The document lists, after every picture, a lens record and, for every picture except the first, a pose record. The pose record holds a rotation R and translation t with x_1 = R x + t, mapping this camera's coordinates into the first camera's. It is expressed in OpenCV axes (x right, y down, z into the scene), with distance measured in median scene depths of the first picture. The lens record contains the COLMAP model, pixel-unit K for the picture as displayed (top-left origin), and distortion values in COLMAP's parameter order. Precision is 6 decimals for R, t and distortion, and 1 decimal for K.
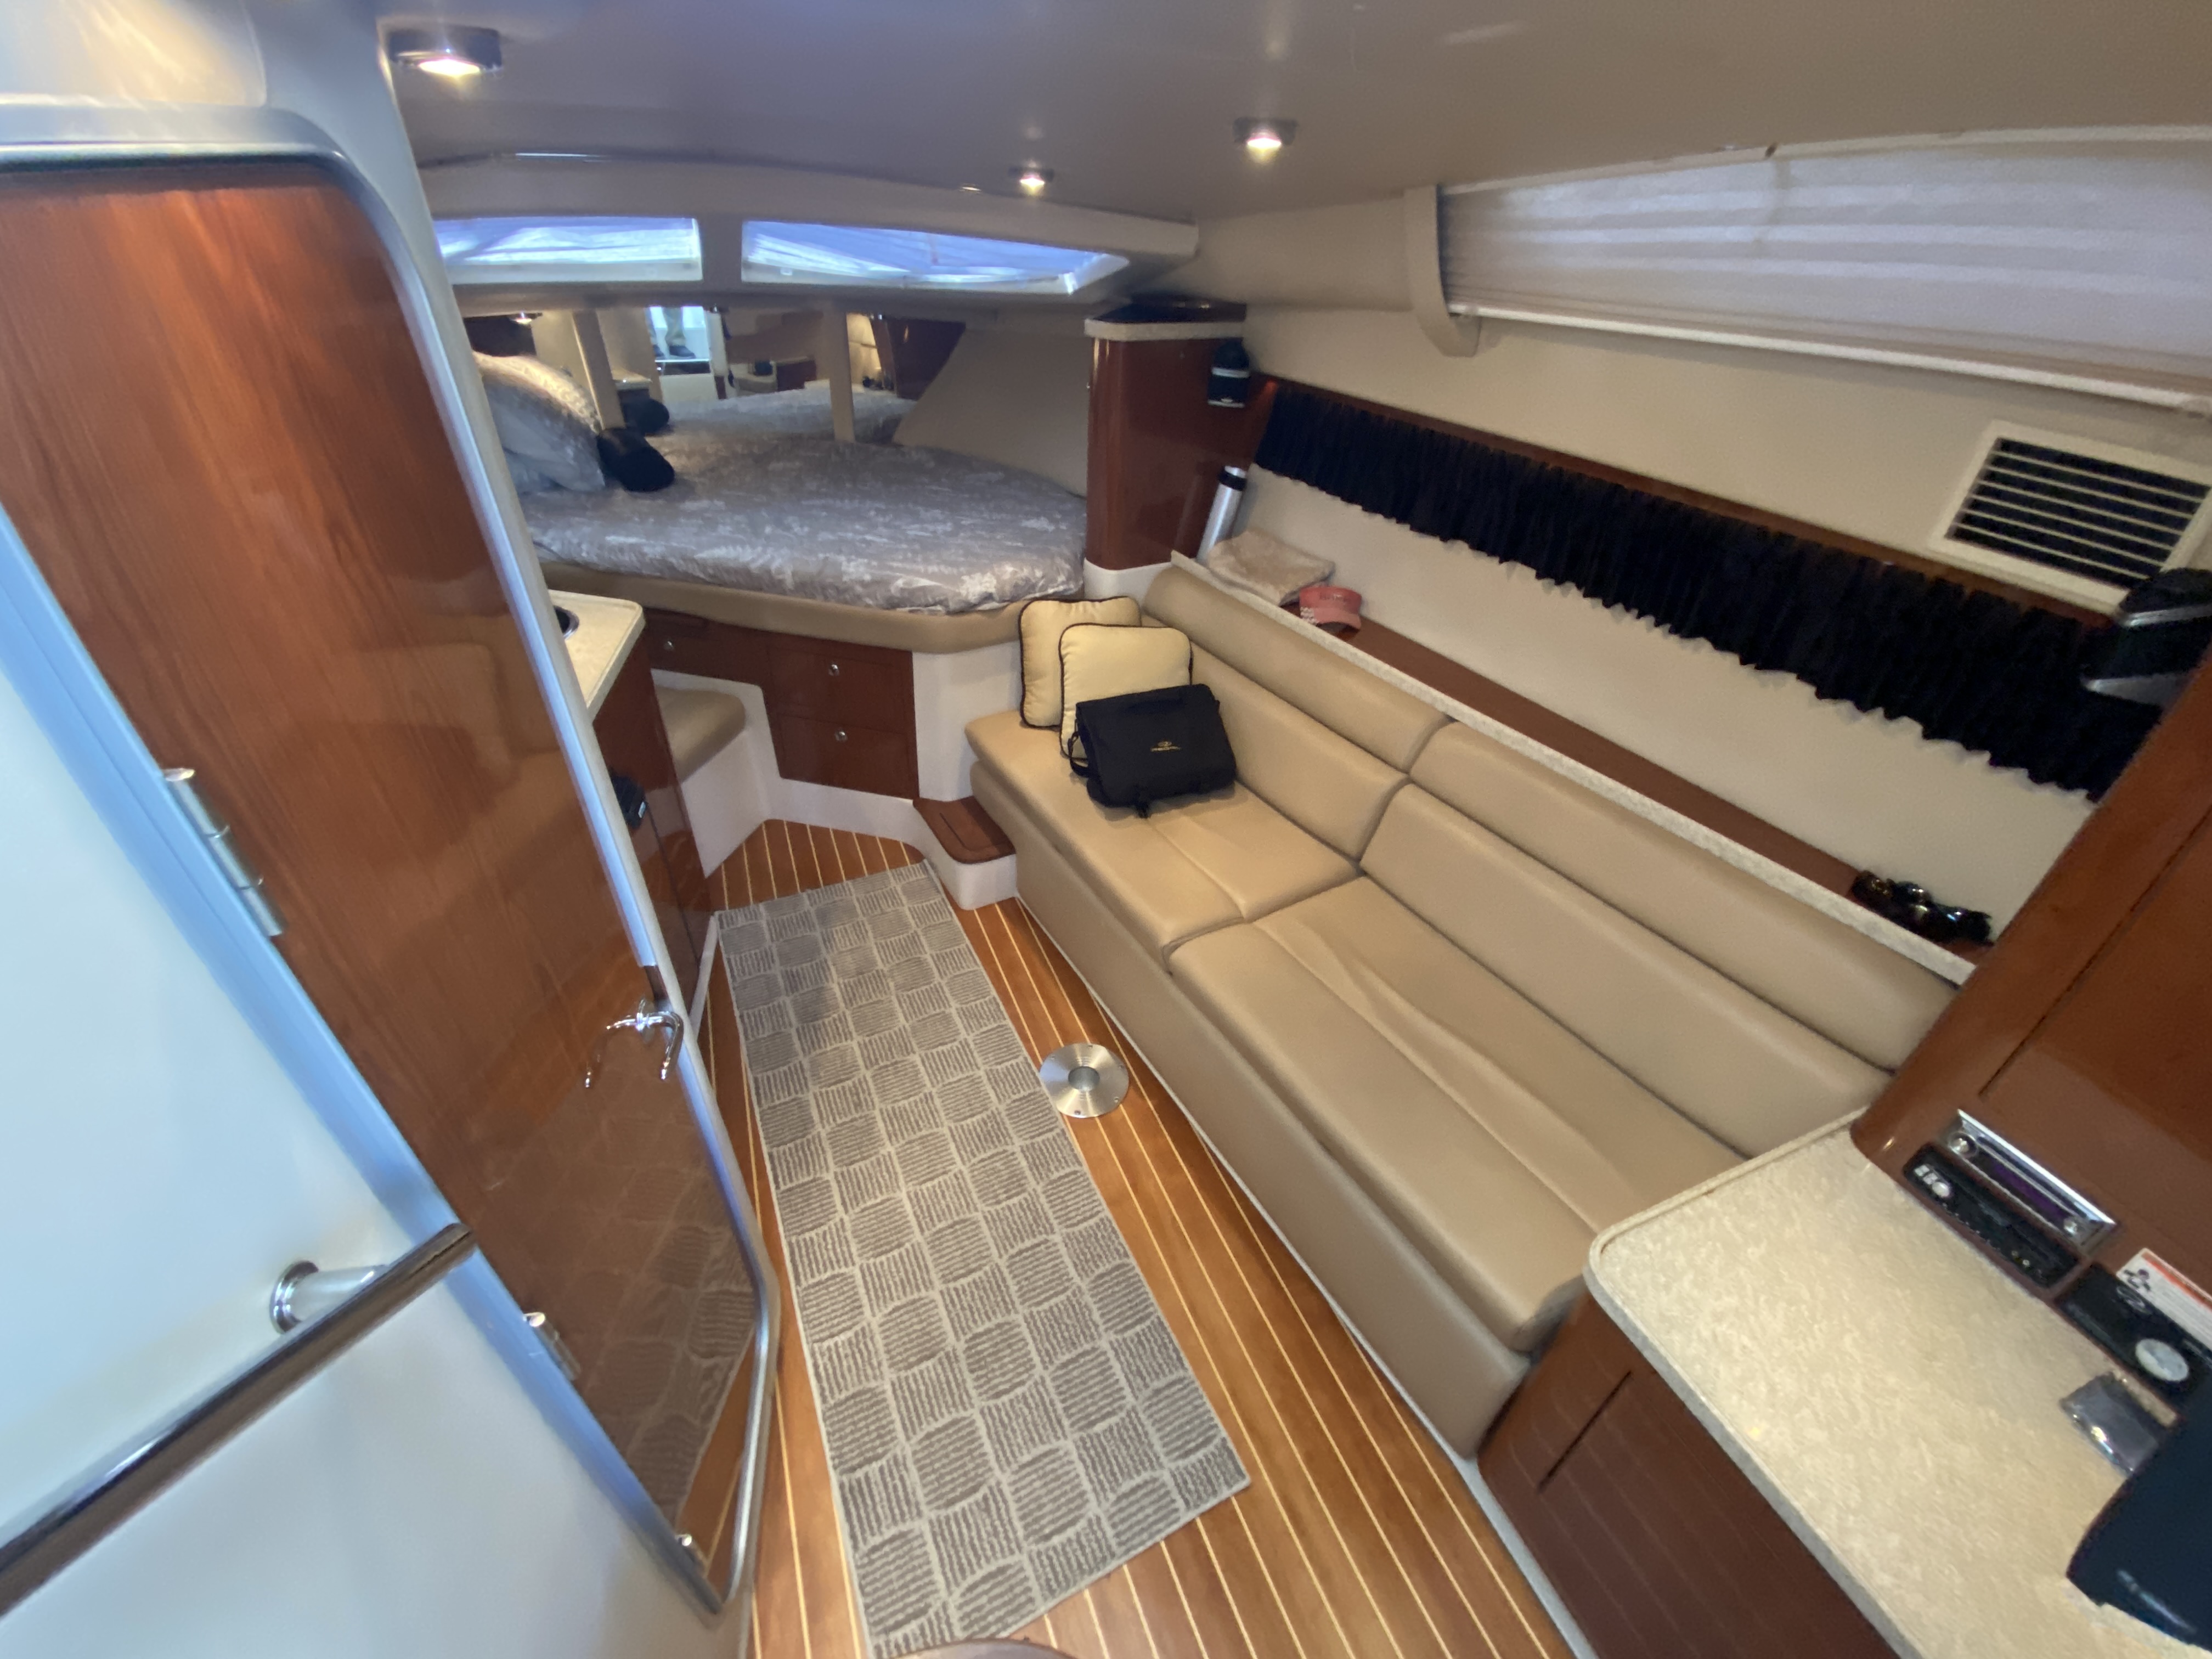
lens RADIAL K [[888.0, 0, 1113.0], [0, 888.0, 820.8], [0, 0, 1]] dist [0.042949, -0.029534]
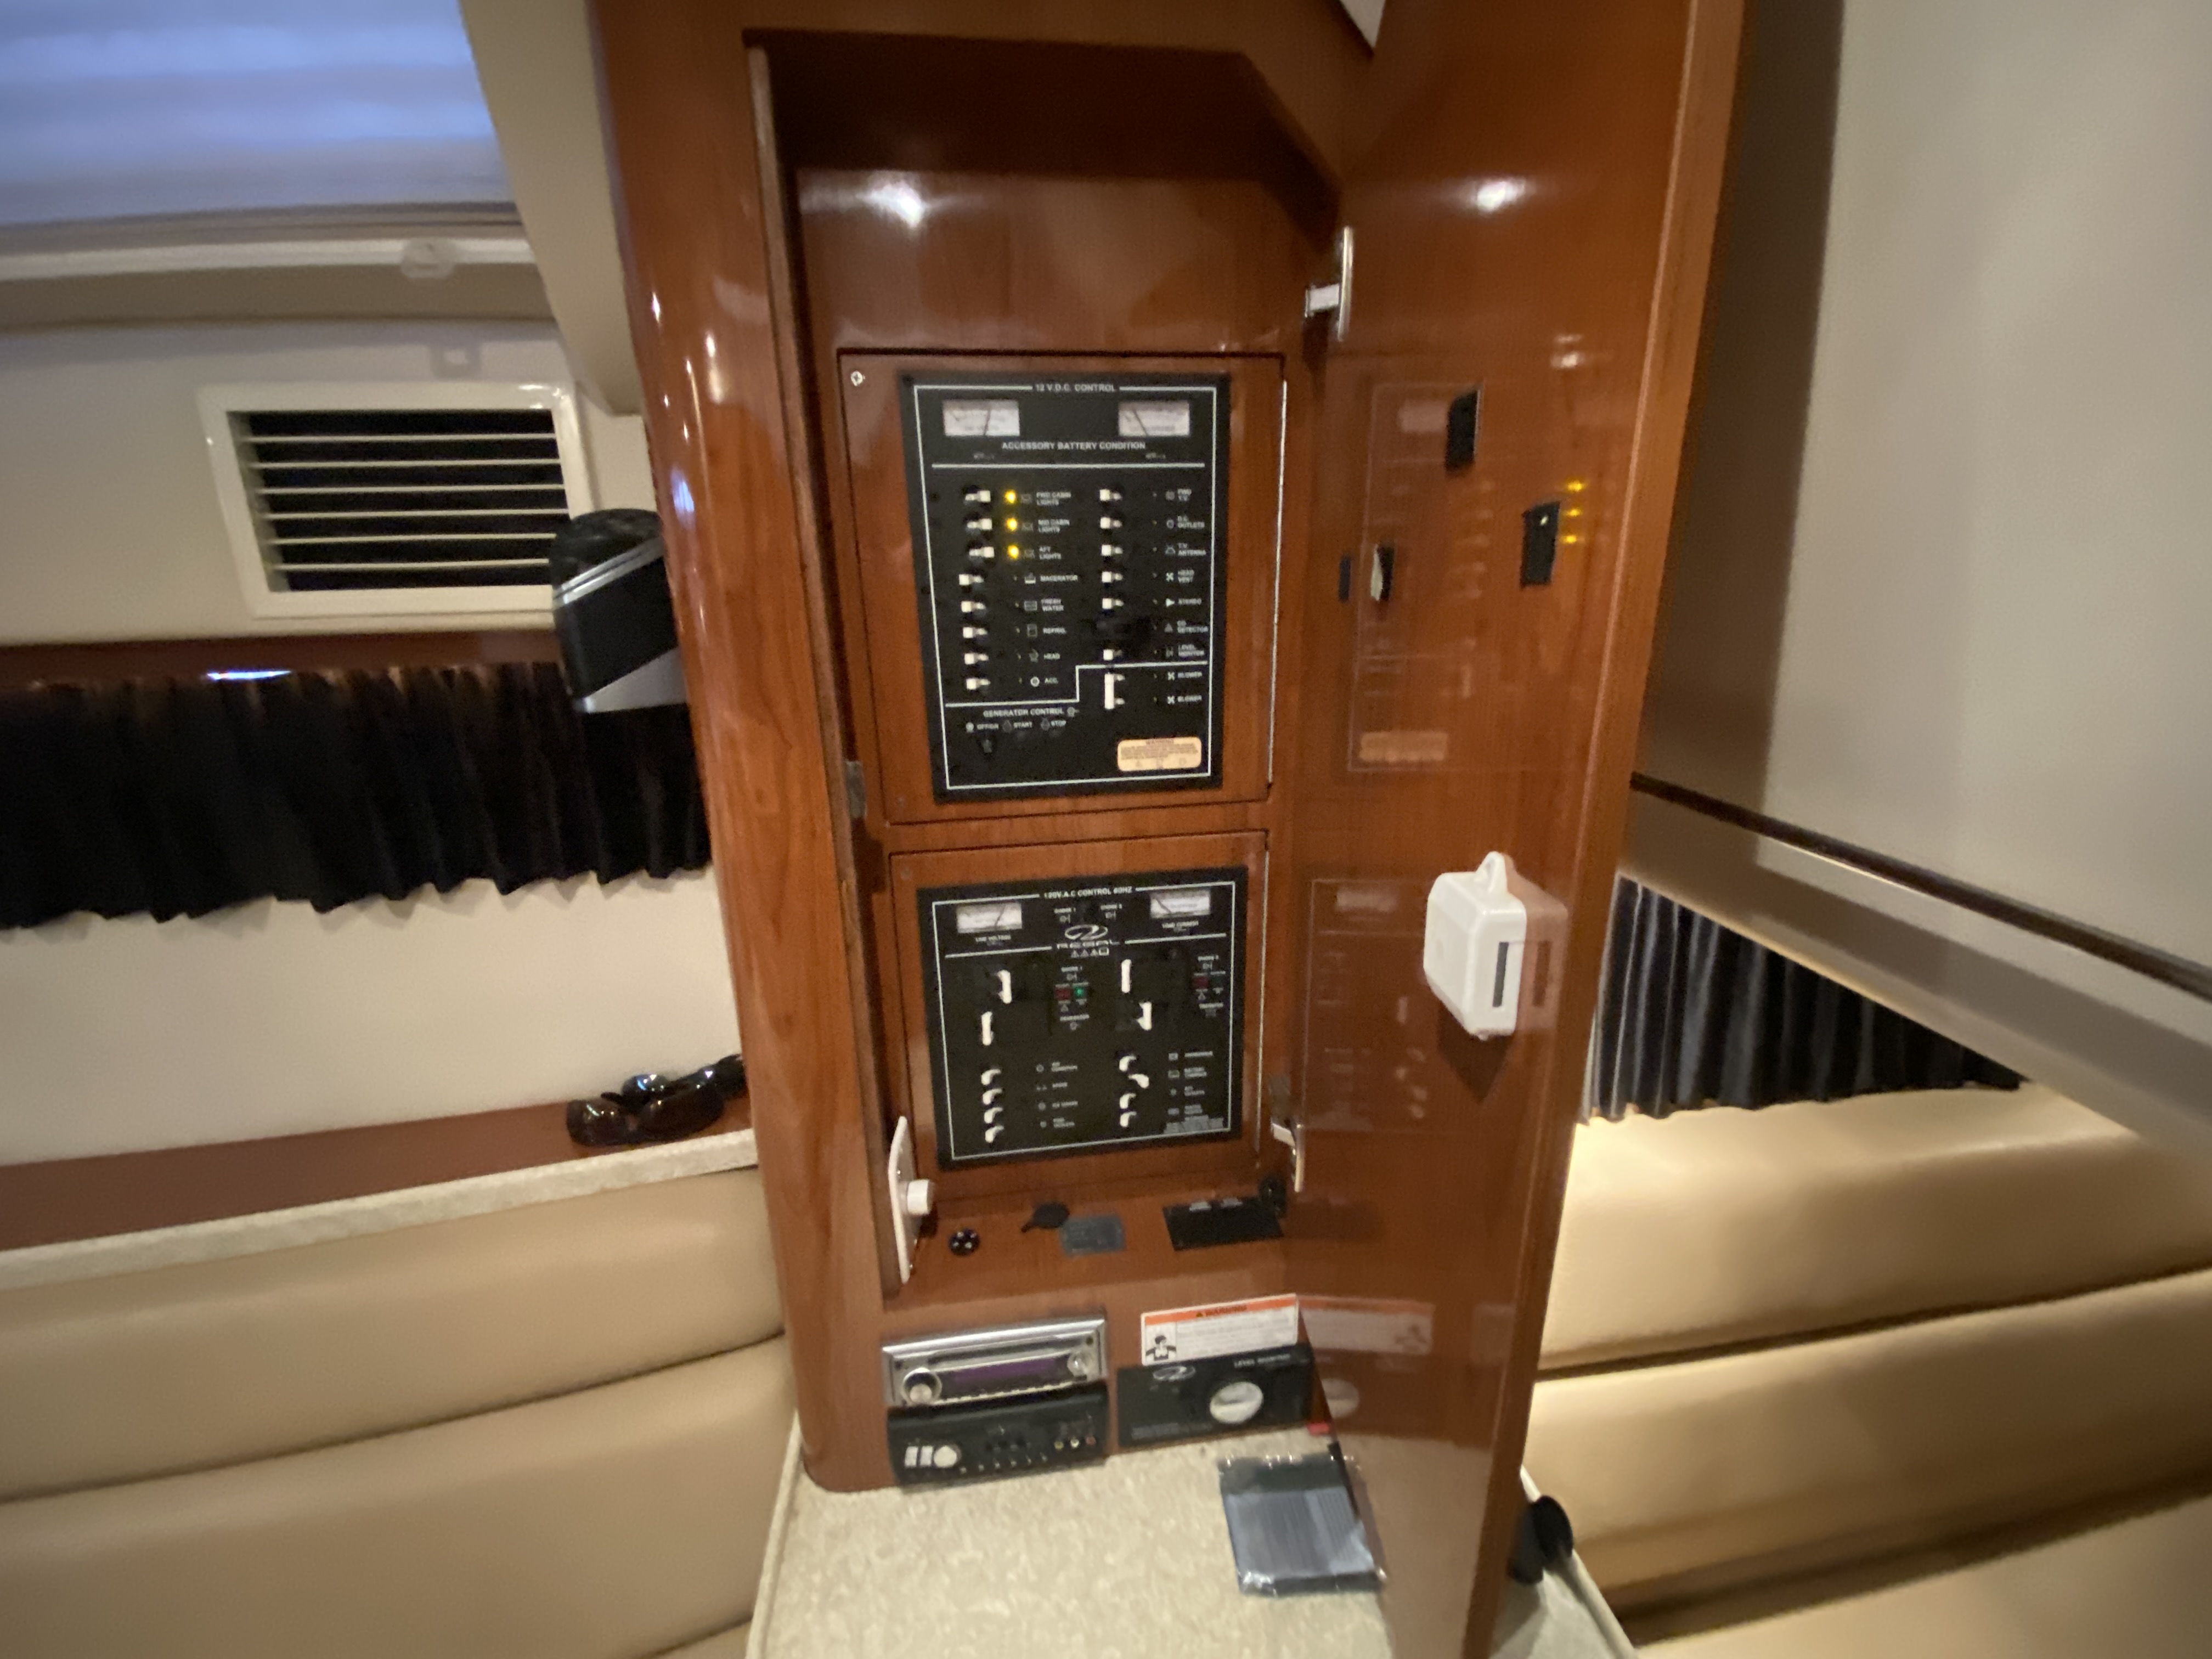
lens RADIAL K [[893.5, 0, 1113.8], [0, 893.5, 823.5], [0, 0, 1]] dist [0.021679, -0.021805]
pose [[0.256112, -0.332659, 0.907604, 0.257136], [0.560183, 0.816262, 0.141105, 0.012204], [-0.787783, 0.472286, 0.395404, 0.218543]]
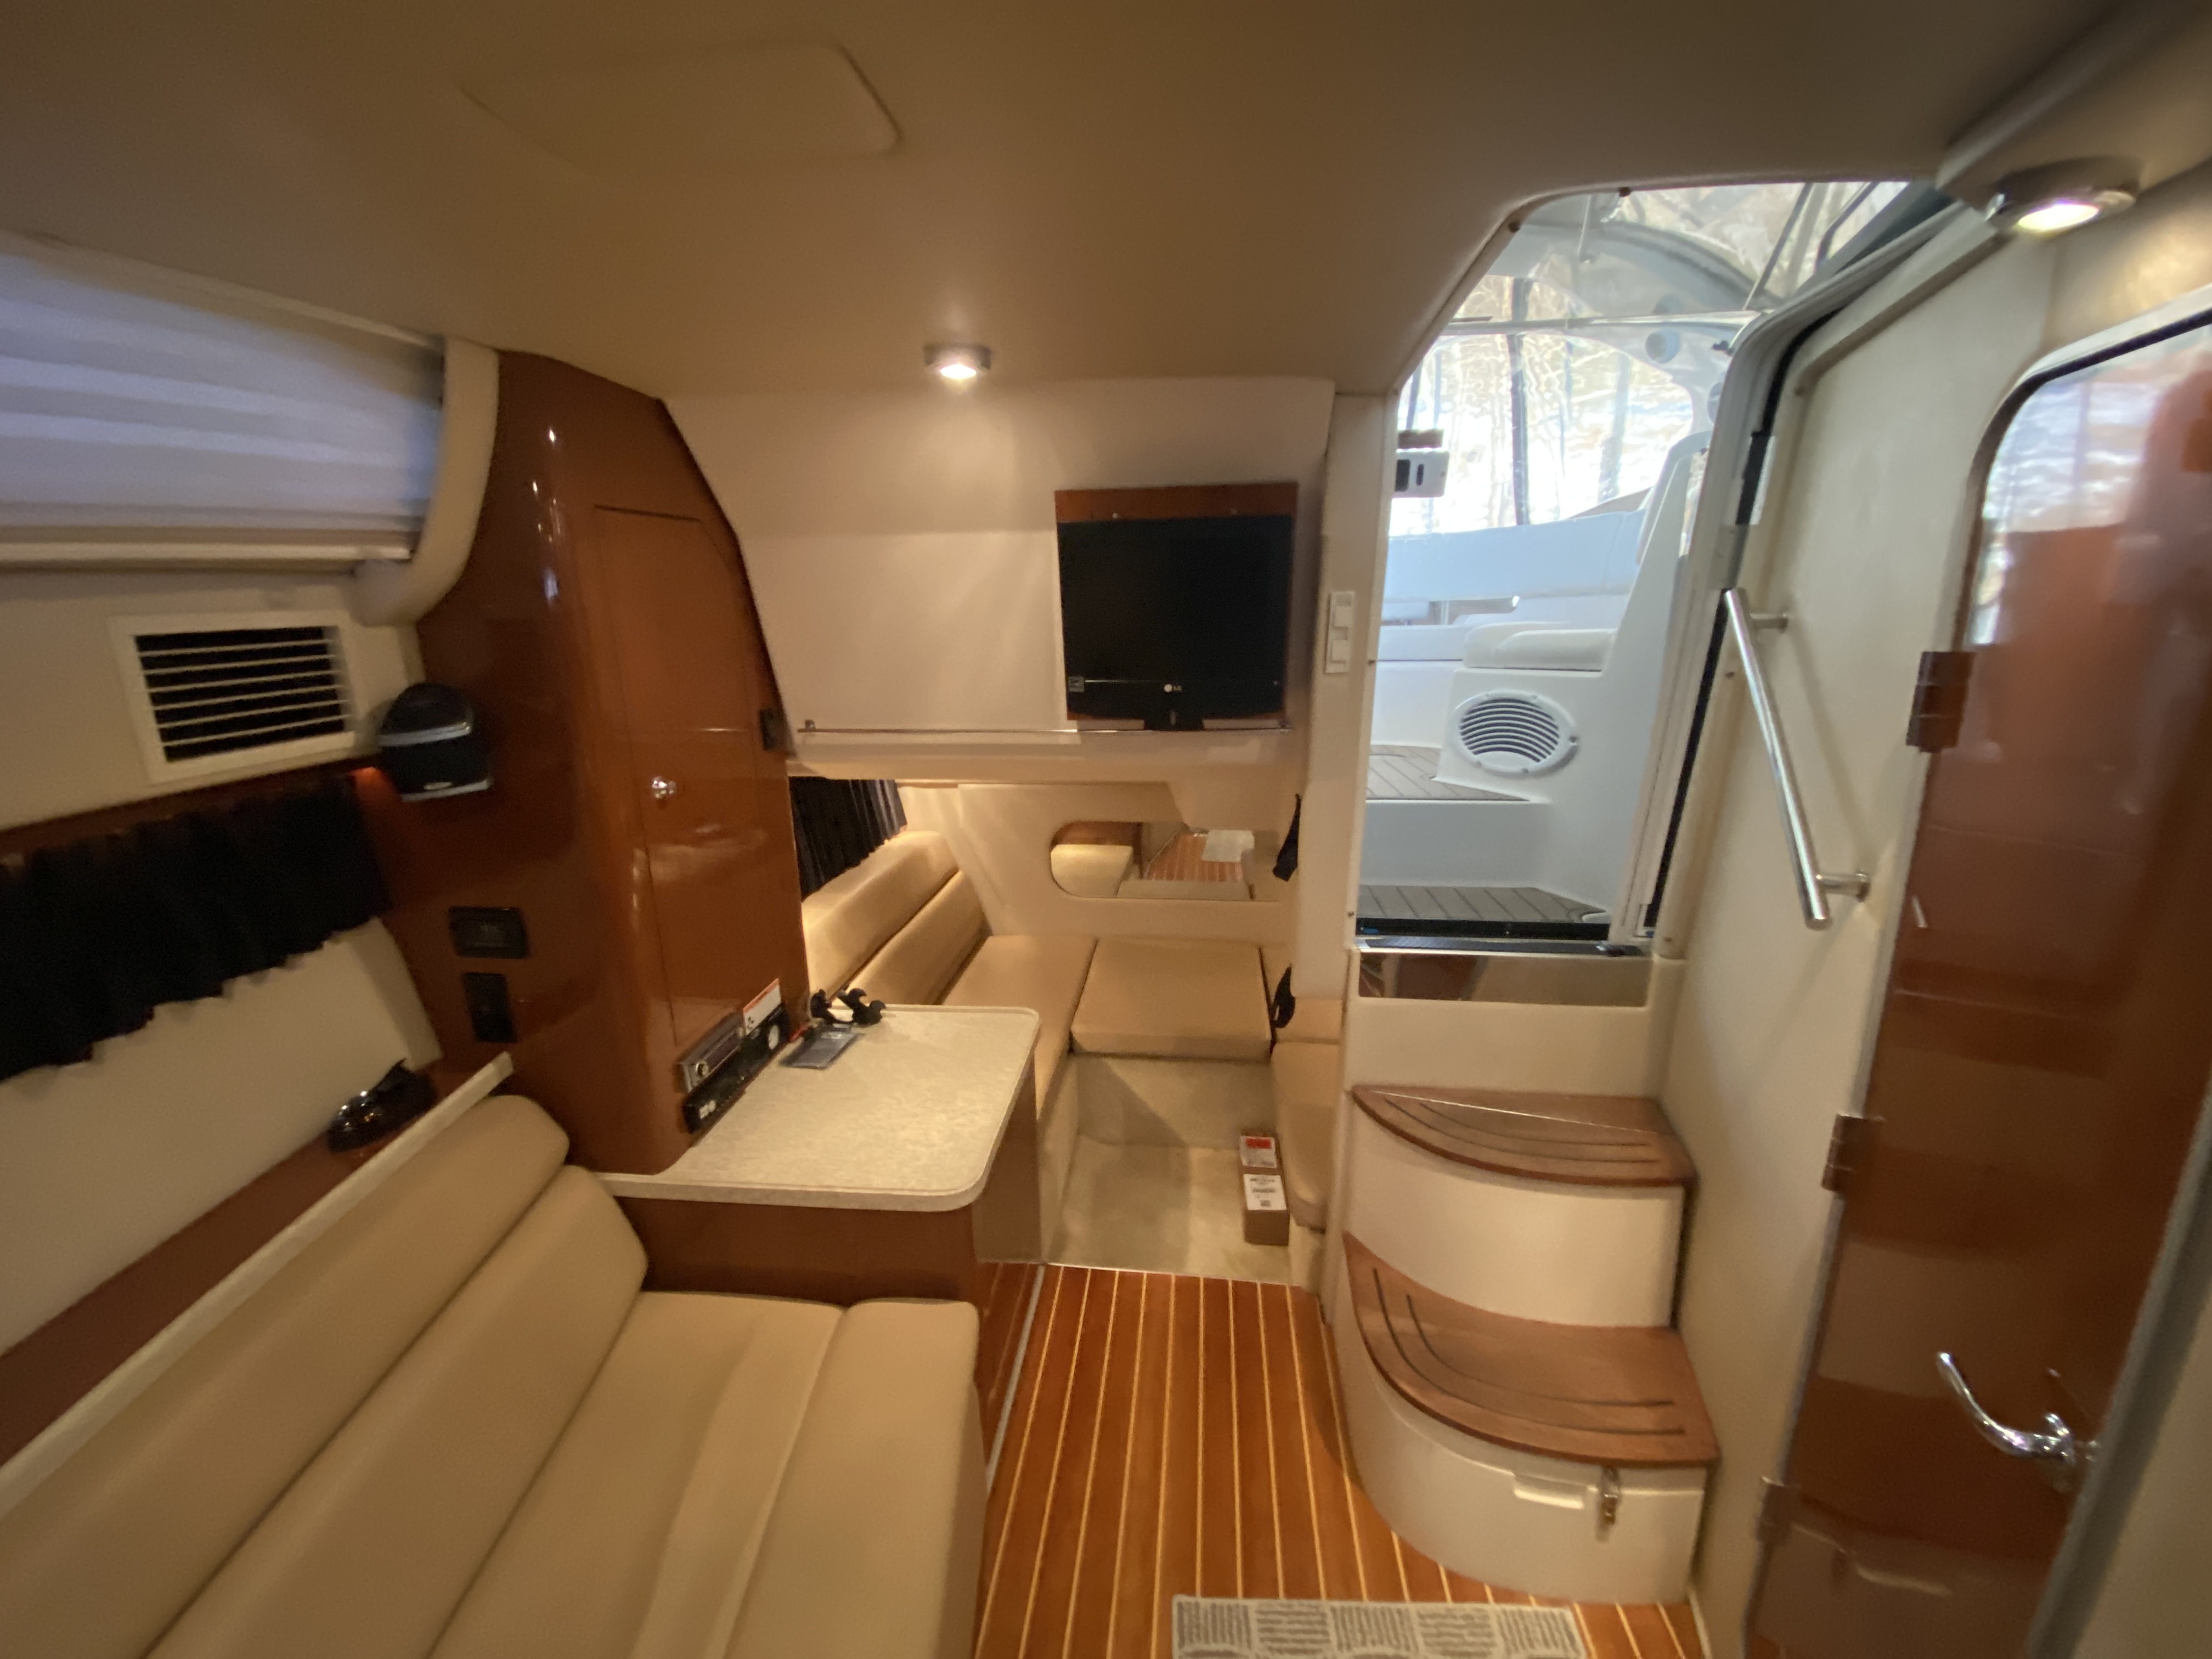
lens RADIAL K [[884.5, 0, 1103.1], [0, 884.5, 822.6], [0, 0, 1]] dist [0.016696, -0.016963]
pose [[-0.870317, -0.146465, 0.470209, -0.064415], [0.259184, 0.675631, 0.690179, -0.304424], [-0.418774, 0.722545, -0.550052, 0.574241]]
